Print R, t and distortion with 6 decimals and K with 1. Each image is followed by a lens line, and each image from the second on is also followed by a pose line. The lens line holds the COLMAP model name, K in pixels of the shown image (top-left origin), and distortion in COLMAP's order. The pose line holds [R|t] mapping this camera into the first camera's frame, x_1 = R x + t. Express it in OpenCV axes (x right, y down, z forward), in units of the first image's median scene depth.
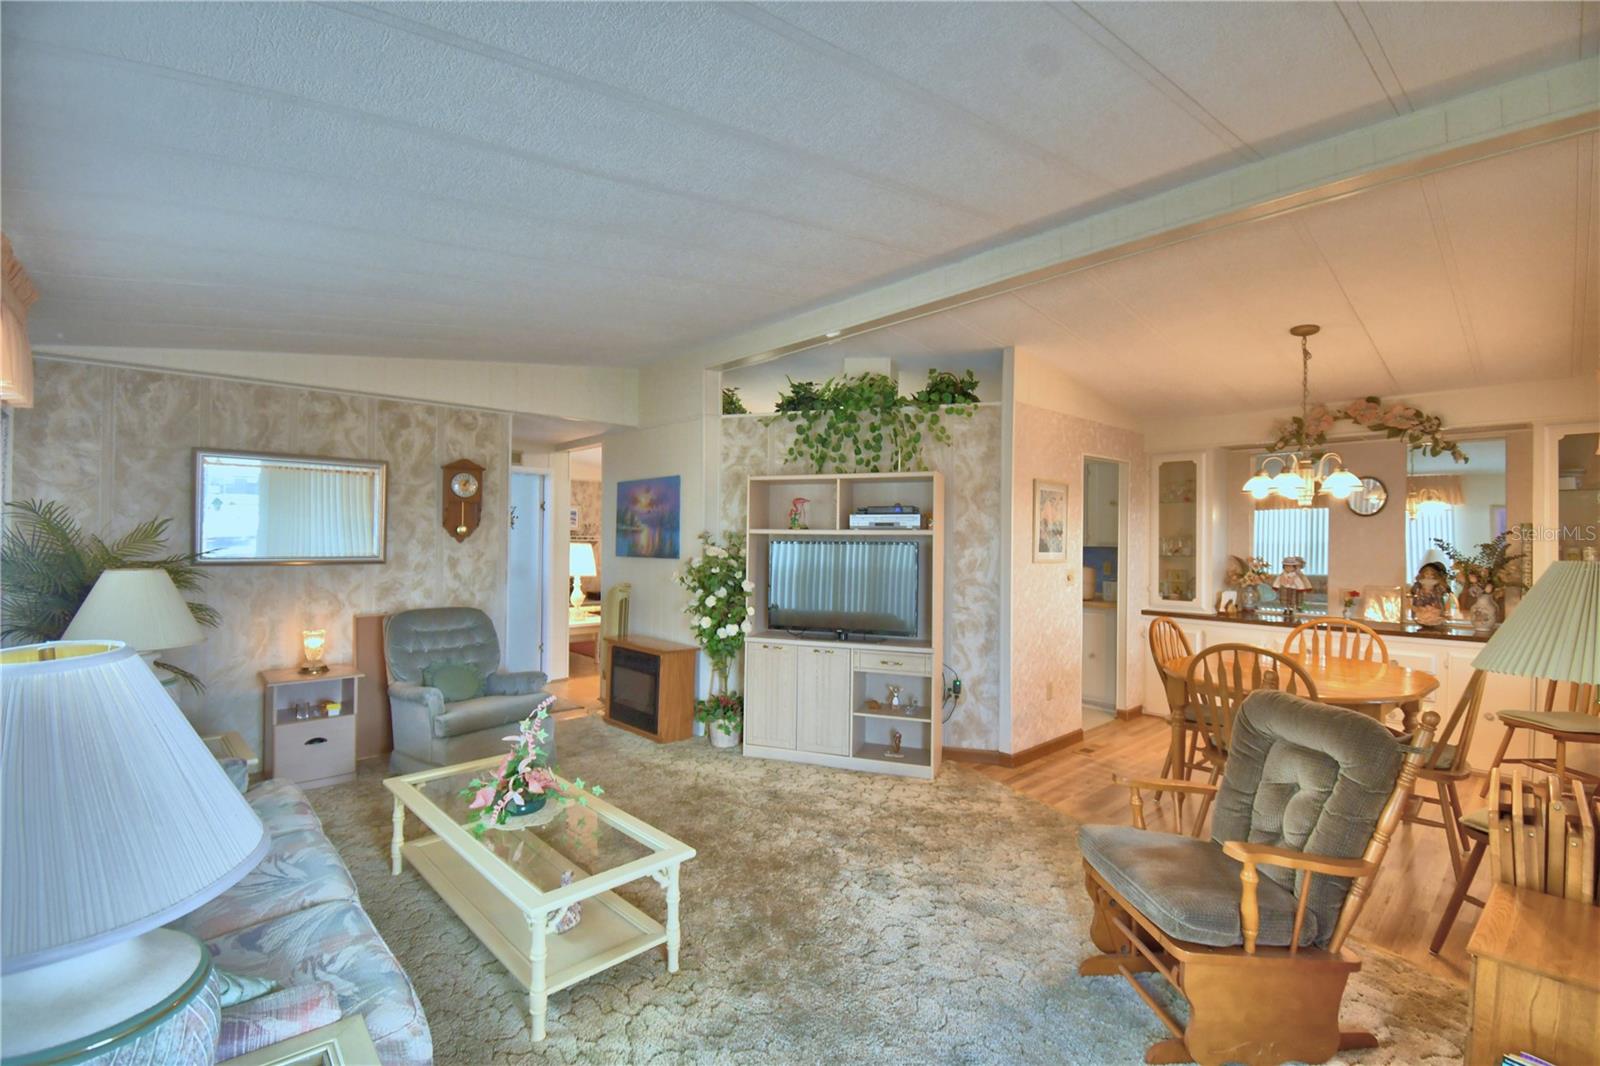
lens RADIAL K [[716.6, 0, 791.0], [0, 716.6, 534.8], [0, 0, 1]] dist [0.024599, -0.030147]
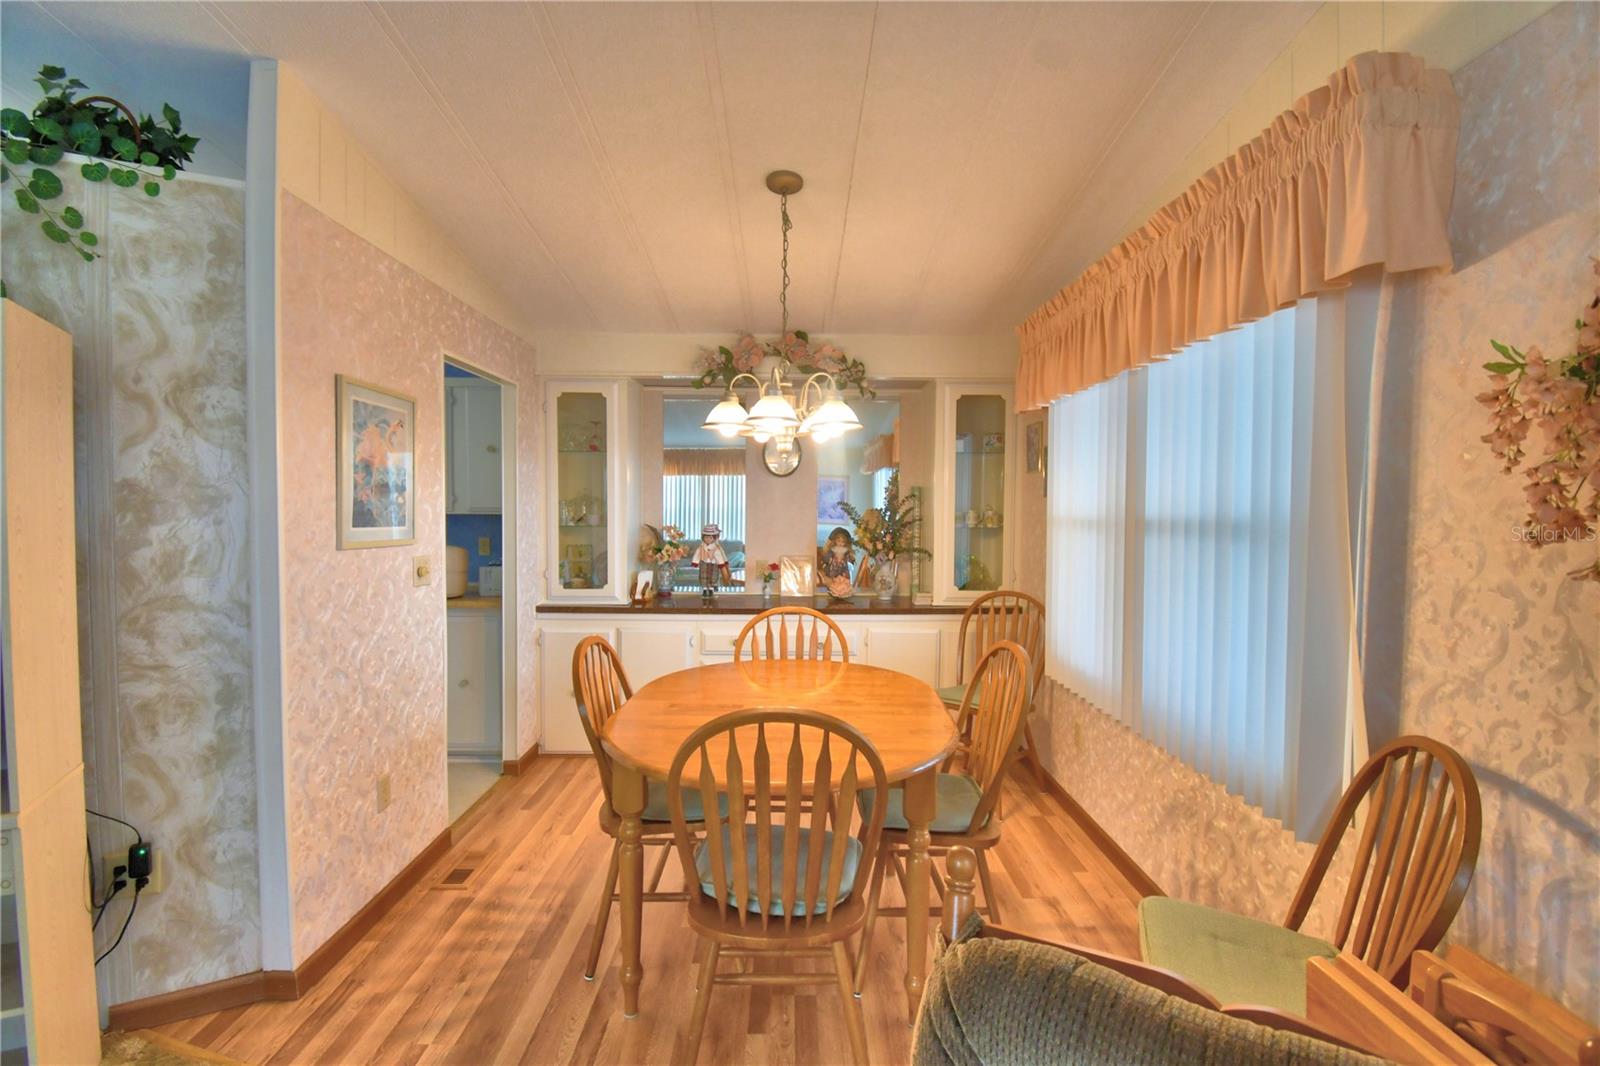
lens RADIAL K [[716.6, 0, 791.0], [0, 716.6, 534.8], [0, 0, 1]] dist [0.024599, -0.030147]
pose [[0.677397, -0.030752, 0.734975, 0.185696], [-0.003375, 0.998985, 0.044910, 0.006142], [-0.735610, -0.032903, 0.676606, 0.445390]]
